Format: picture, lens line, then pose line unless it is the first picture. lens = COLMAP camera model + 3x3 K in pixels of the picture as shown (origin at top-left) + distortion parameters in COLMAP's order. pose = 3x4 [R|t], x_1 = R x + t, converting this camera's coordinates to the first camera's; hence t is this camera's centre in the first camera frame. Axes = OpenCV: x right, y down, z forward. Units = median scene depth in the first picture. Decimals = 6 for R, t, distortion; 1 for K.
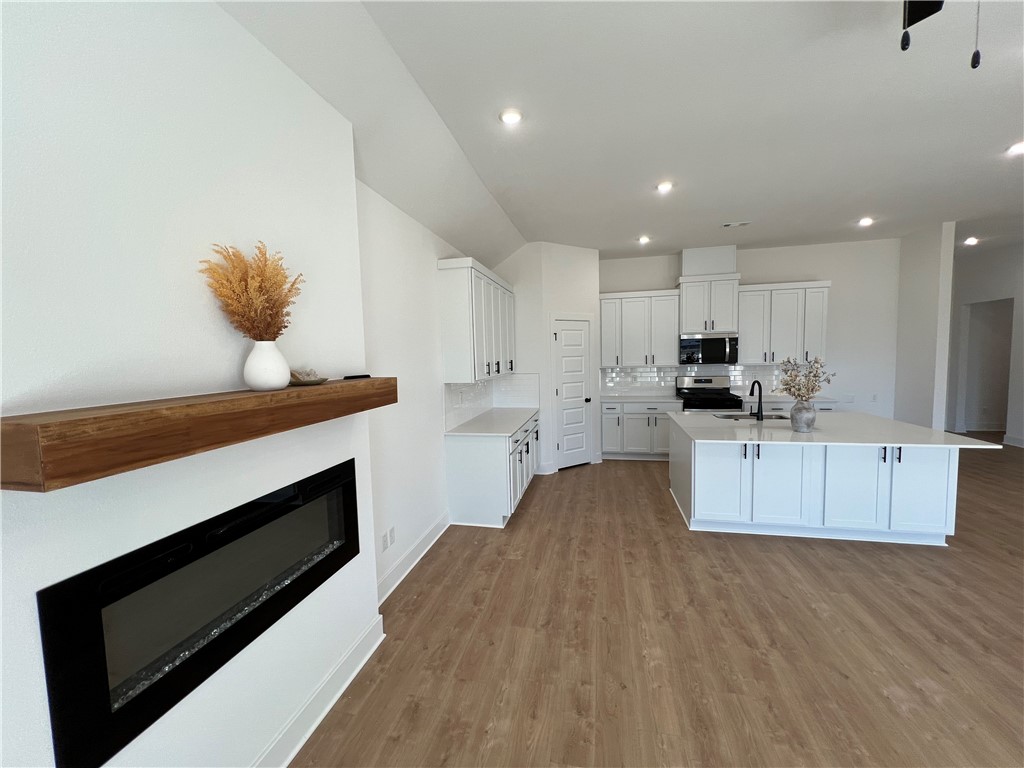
lens RADIAL K [[407.6, 0, 510.7], [0, 407.6, 384.6], [0, 0, 1]] dist [-0.000472, 0.000310]
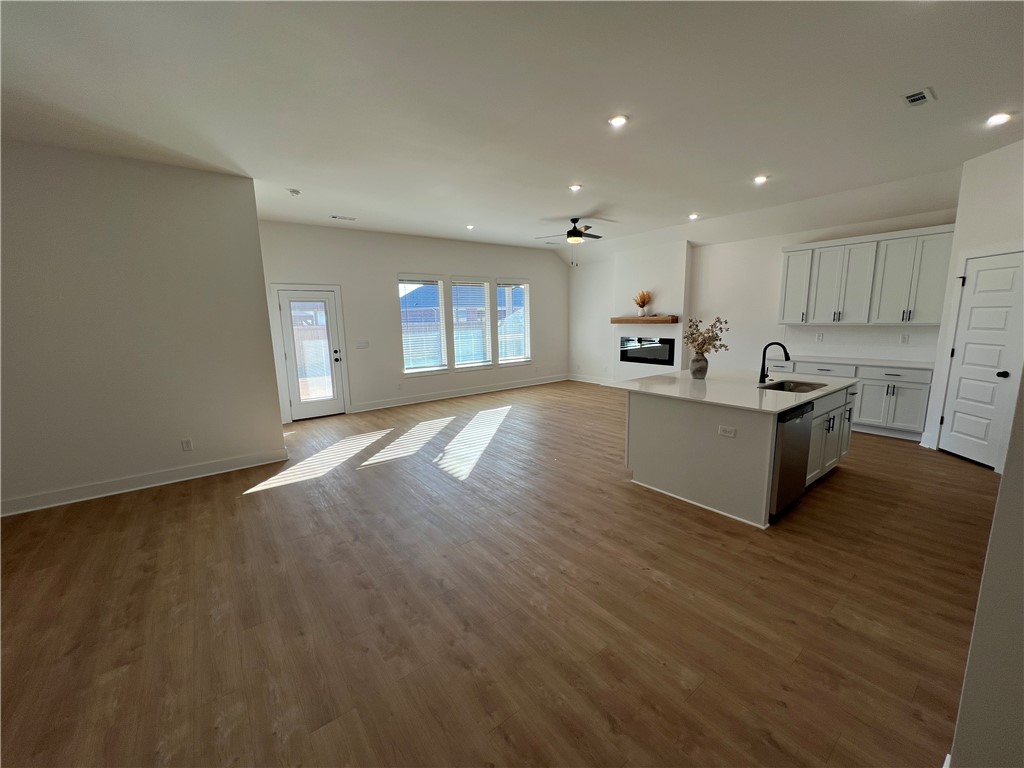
lens RADIAL K [[407.6, 0, 510.2], [0, 407.6, 383.2], [0, 0, 1]] dist [-0.000472, 0.000310]
pose [[-0.642916, 0.164852, -0.747986, 1.925059], [-0.016376, 0.973382, 0.228603, -0.137442], [0.765761, 0.159222, -0.623103, 1.281321]]
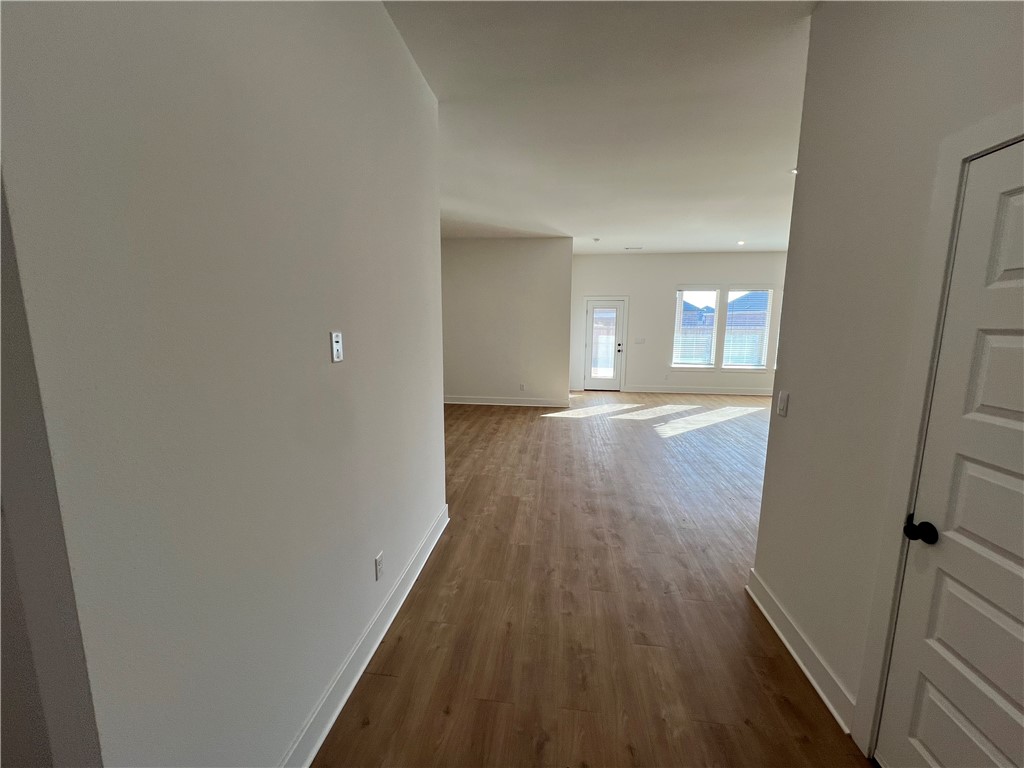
lens RADIAL K [[407.6, 0, 511.3], [0, 407.6, 384.3], [0, 0, 1]] dist [-0.000472, 0.000310]
pose [[-0.995144, 0.037081, -0.091179, 1.930893], [0.015489, 0.973778, 0.226972, -0.186255], [0.097204, 0.224458, -0.969624, 1.942176]]
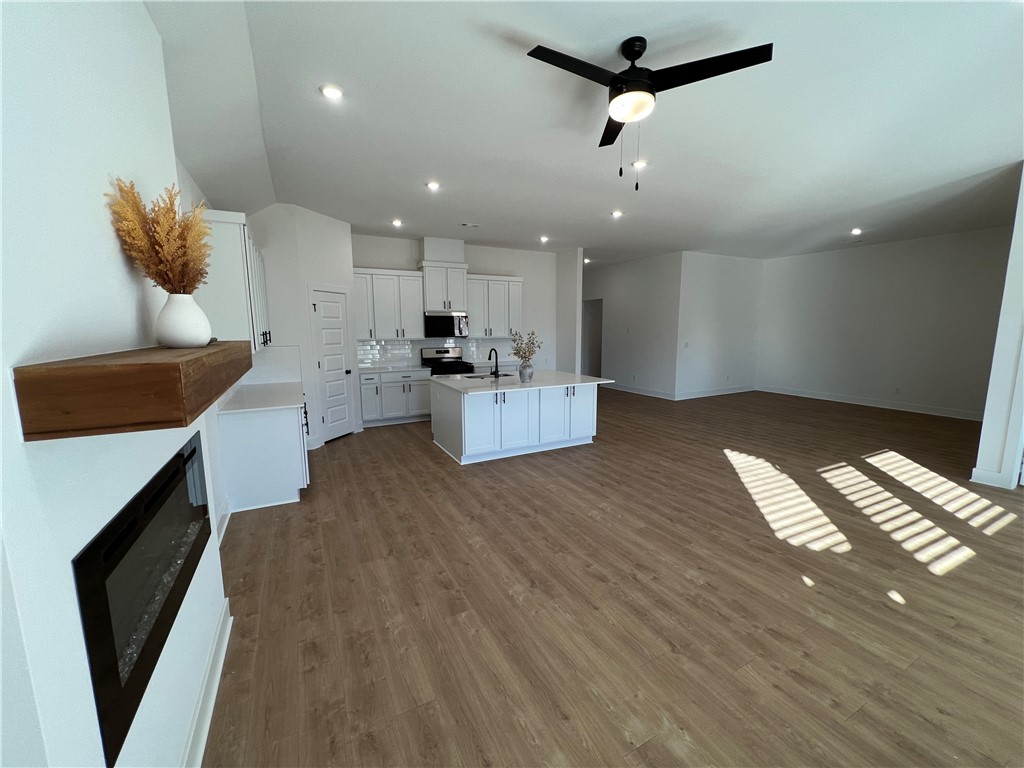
lens RADIAL K [[407.6, 0, 509.6], [0, 407.6, 385.3], [0, 0, 1]] dist [-0.000472, 0.000310]
pose [[0.767033, -0.069383, 0.637845, -0.248833], [0.033195, 0.997096, 0.068543, 0.023990], [-0.640748, -0.031402, 0.767109, -0.075848]]
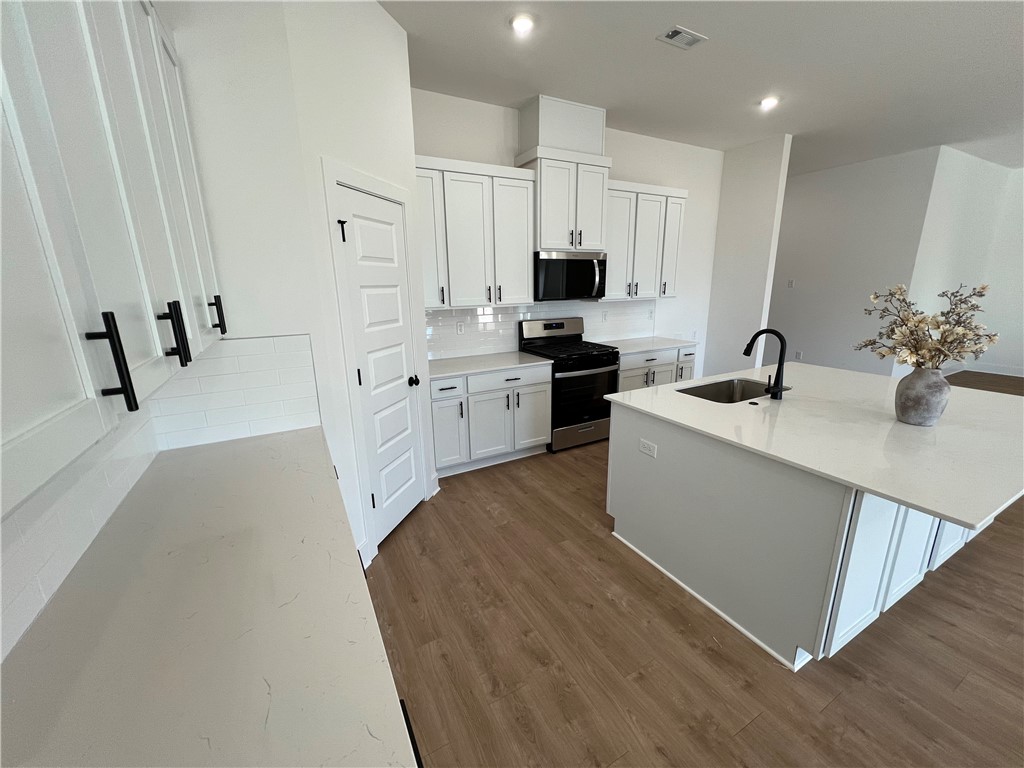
lens RADIAL K [[407.6, 0, 509.1], [0, 407.6, 385.1], [0, 0, 1]] dist [-0.000472, 0.000310]
pose [[0.756195, -0.147246, 0.637564, -0.047934], [0.046582, 0.983994, 0.172006, -0.054158], [-0.652687, -0.100371, 0.750950, 0.910577]]
